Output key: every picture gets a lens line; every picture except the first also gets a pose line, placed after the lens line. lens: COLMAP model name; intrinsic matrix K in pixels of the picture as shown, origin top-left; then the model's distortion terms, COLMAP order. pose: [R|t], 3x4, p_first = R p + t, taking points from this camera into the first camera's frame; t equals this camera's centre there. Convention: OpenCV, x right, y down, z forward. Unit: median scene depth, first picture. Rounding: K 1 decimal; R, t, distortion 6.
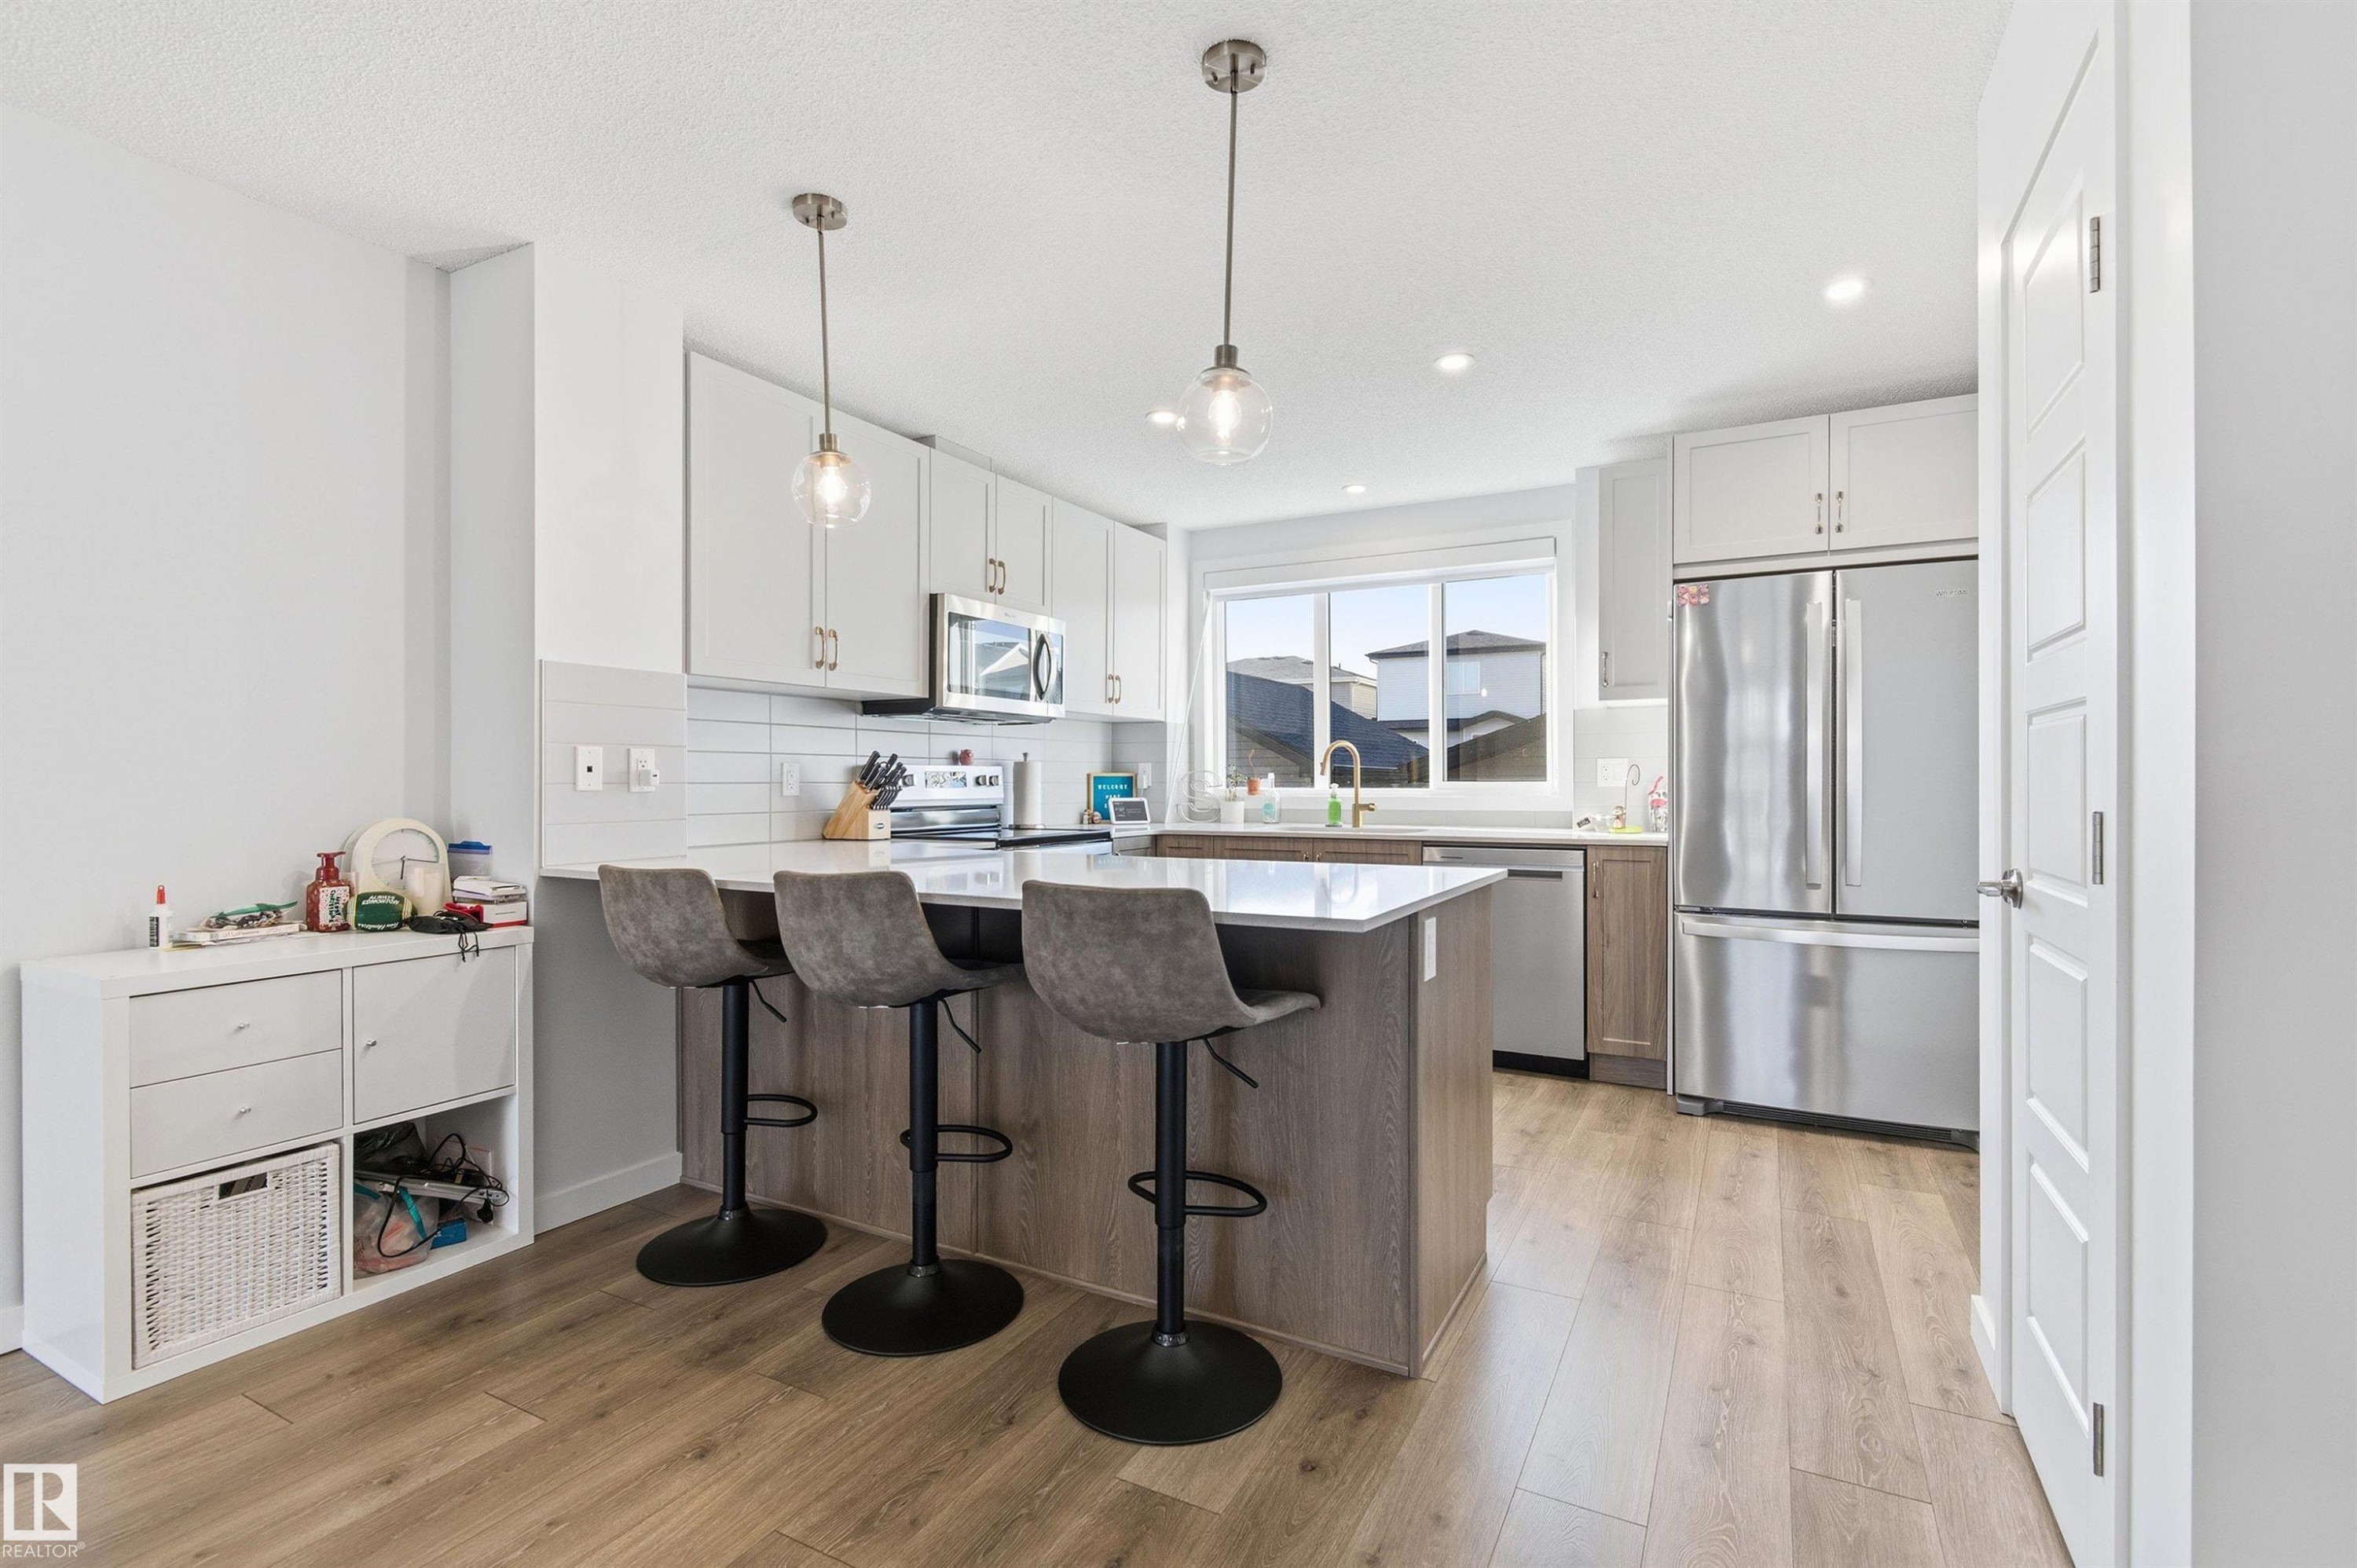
lens RADIAL K [[1098.7, 0, 1204.4], [0, 1098.7, 782.3], [0, 0, 1]] dist [0.009241, -0.006165]
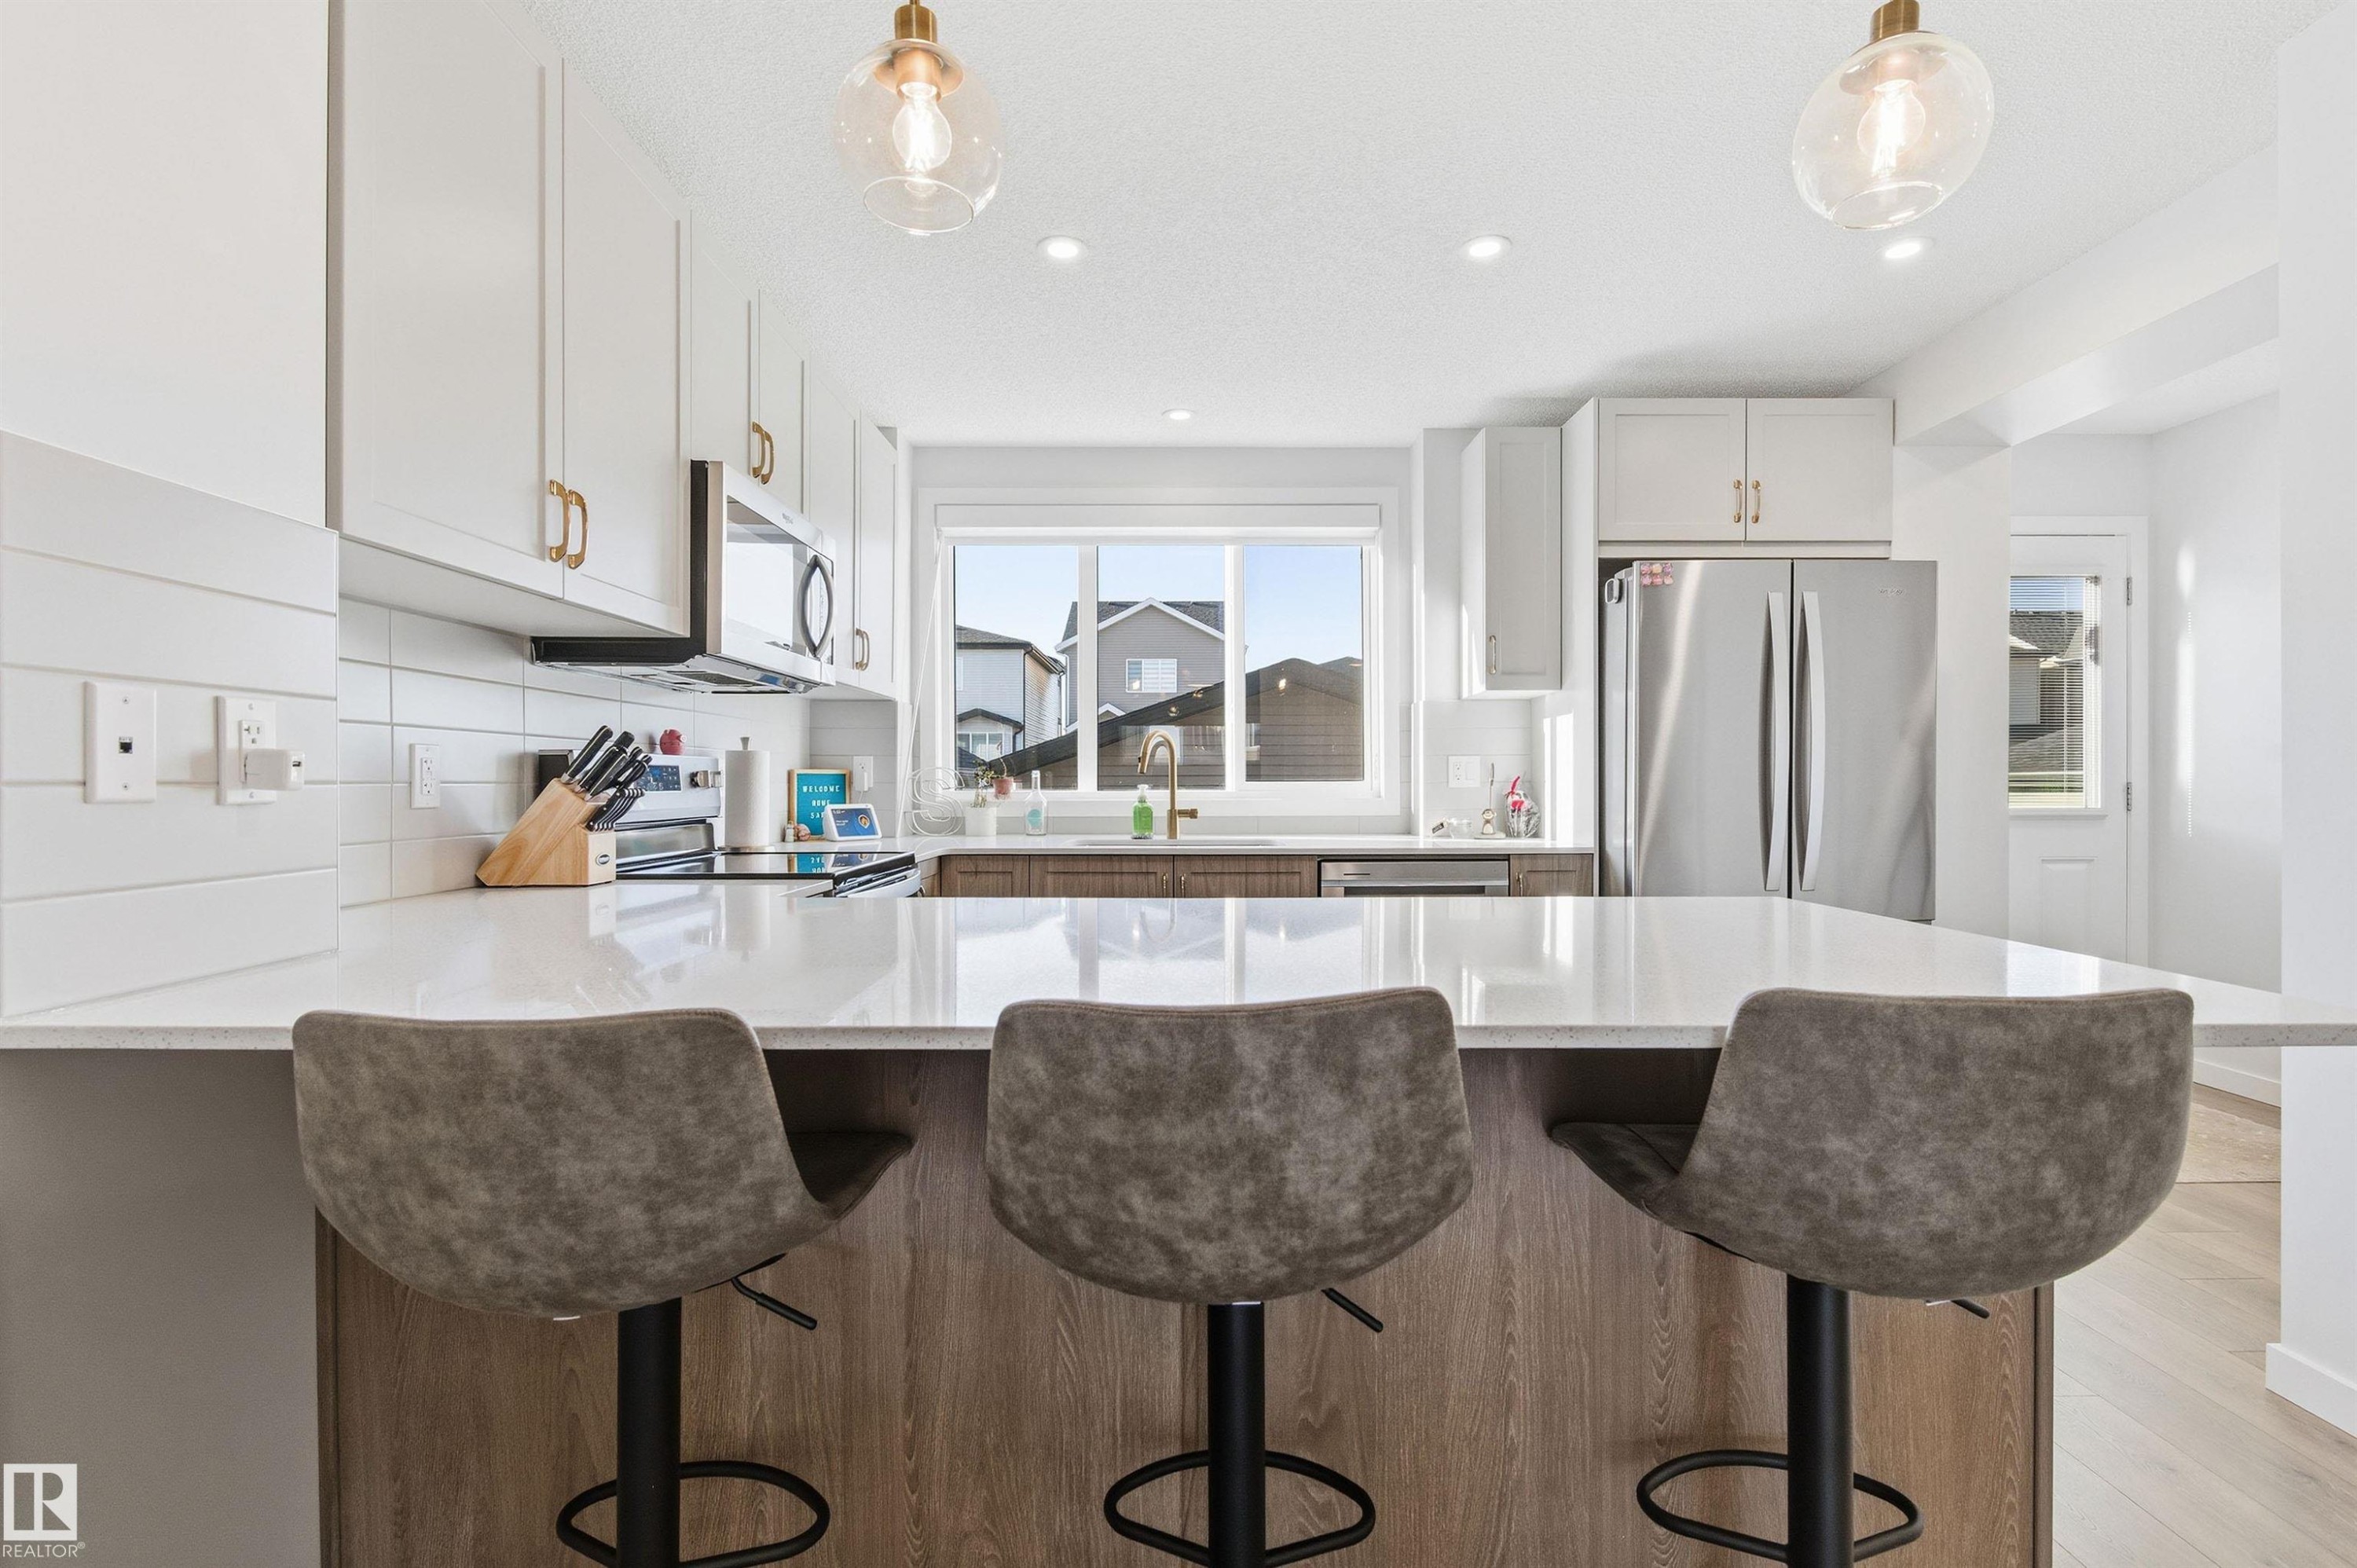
lens RADIAL K [[1098.7, 0, 1184.8], [0, 1098.7, 786.7], [0, 0, 1]] dist [0.009241, -0.006165]
pose [[0.880595, -0.002036, 0.473866, -0.304601], [0.001057, 0.999997, 0.002332, 0.001618], [-0.473869, -0.001552, 0.880594, 0.362873]]
